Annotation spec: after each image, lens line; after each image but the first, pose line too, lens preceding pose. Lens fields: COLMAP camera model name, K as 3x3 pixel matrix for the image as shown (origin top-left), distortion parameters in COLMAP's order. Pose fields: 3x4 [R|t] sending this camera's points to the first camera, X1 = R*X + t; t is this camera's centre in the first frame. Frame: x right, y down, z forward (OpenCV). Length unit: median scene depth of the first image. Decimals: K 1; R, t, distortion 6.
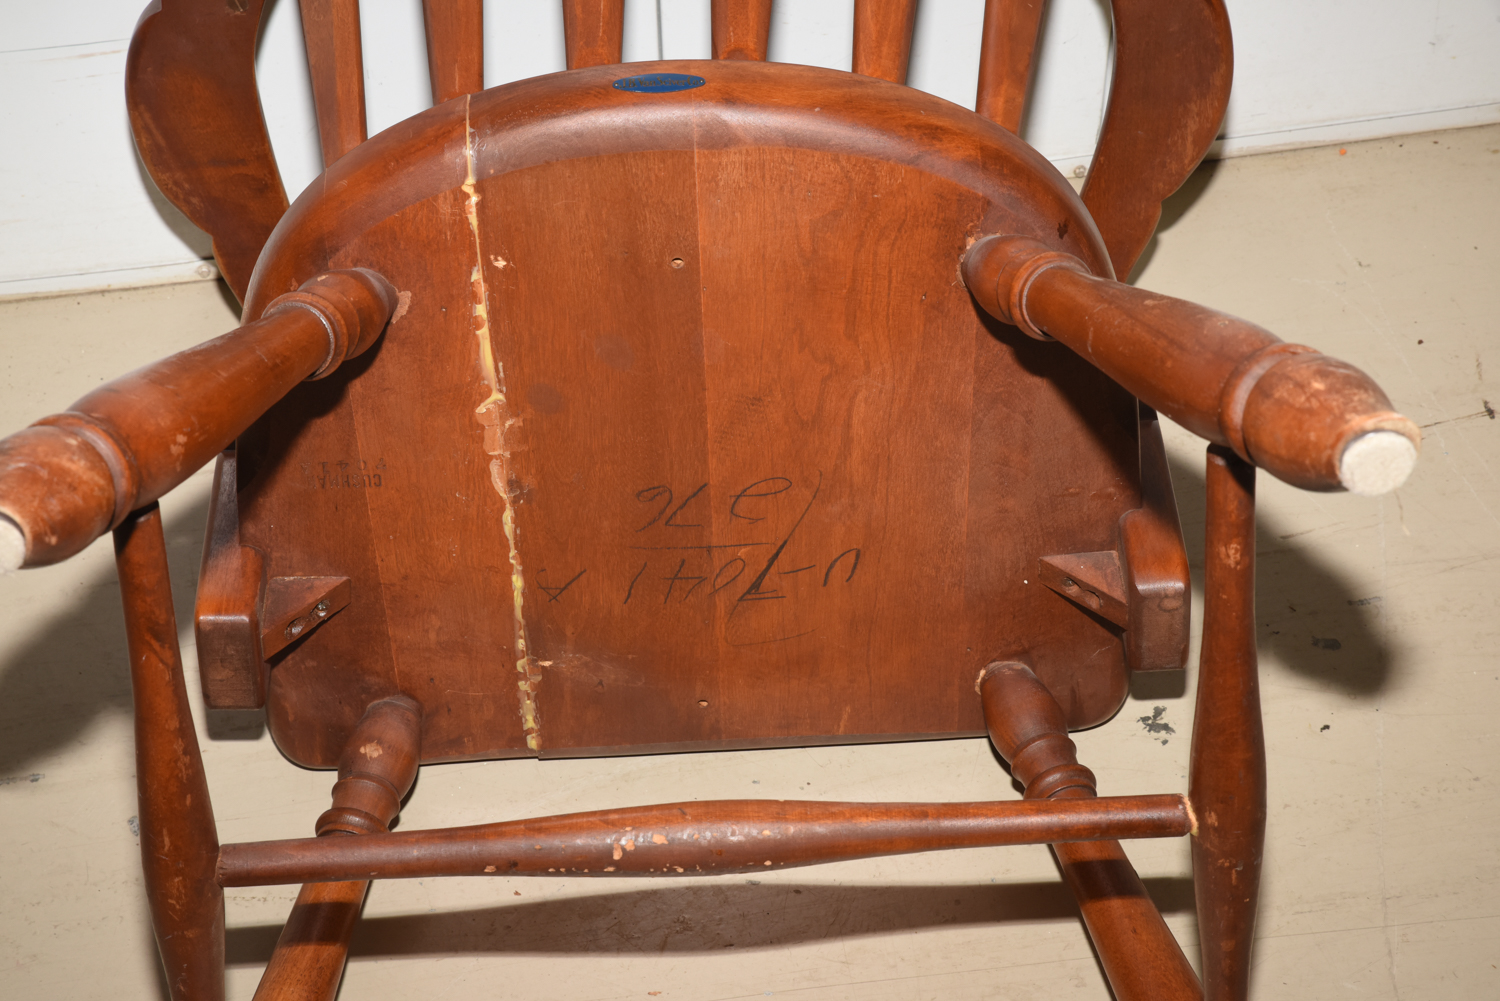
lens RADIAL K [[2640.0, 0, 743.1], [0, 2640.0, 498.9], [0, 0, 1]] dist [0.117282, 0.313470]
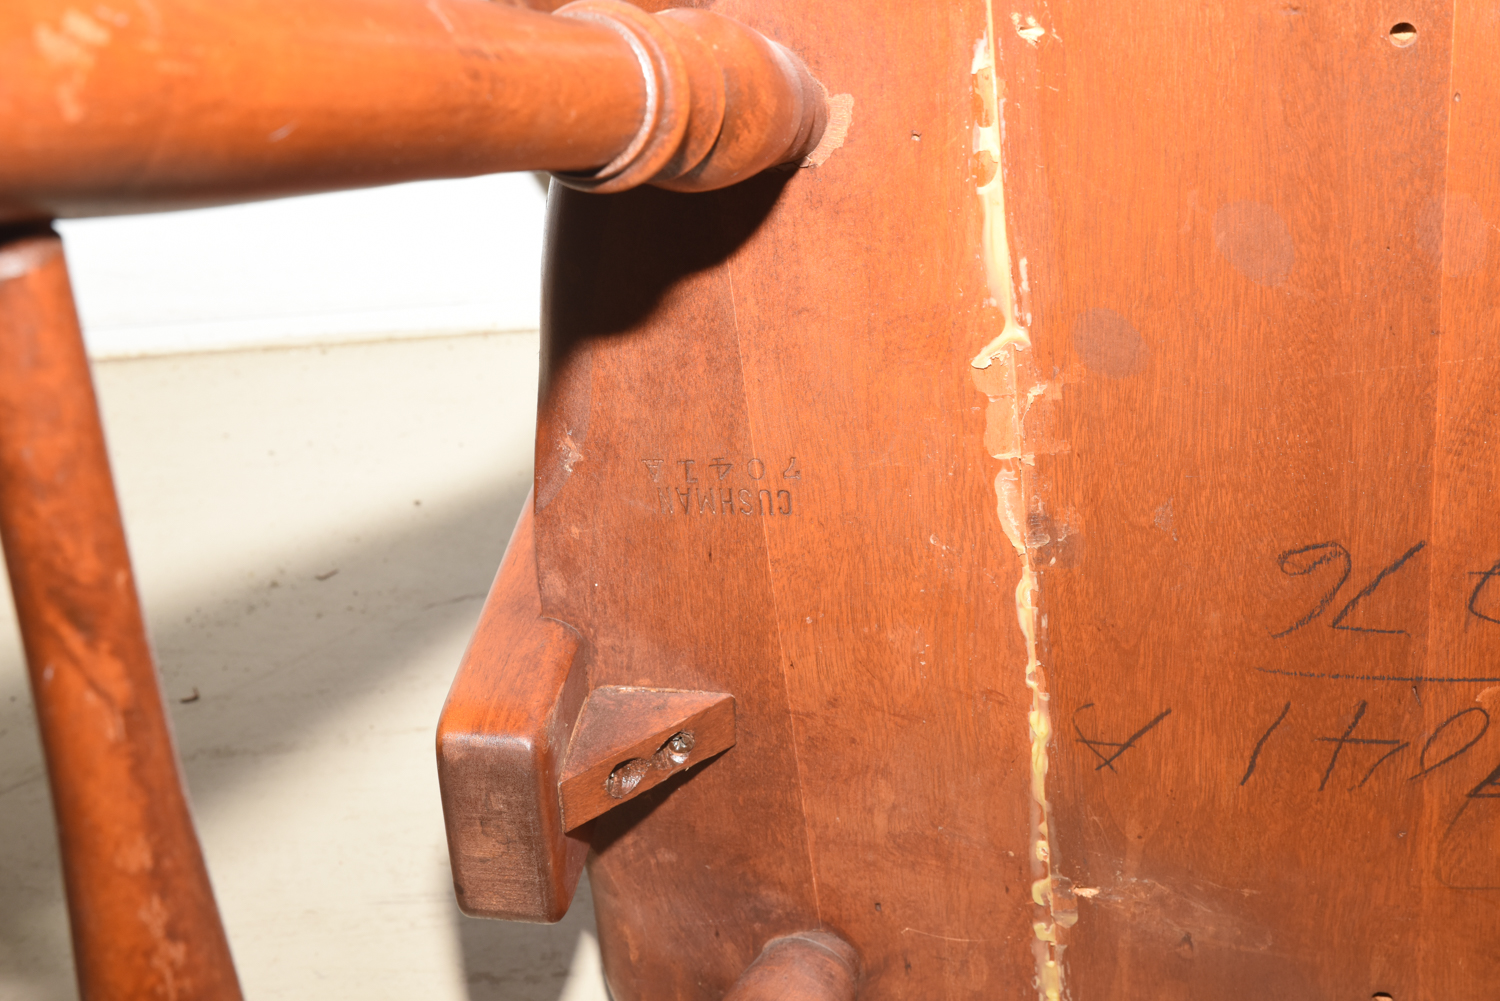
lens RADIAL K [[2640.0, 0, 743.1], [0, 2640.0, 498.9], [0, 0, 1]] dist [0.117282, 0.313470]
pose [[0.974012, 0.045016, -0.221980, -0.027439], [-0.072891, 0.990212, -0.119024, 0.055082], [0.214449, 0.132111, 0.967759, 0.471682]]
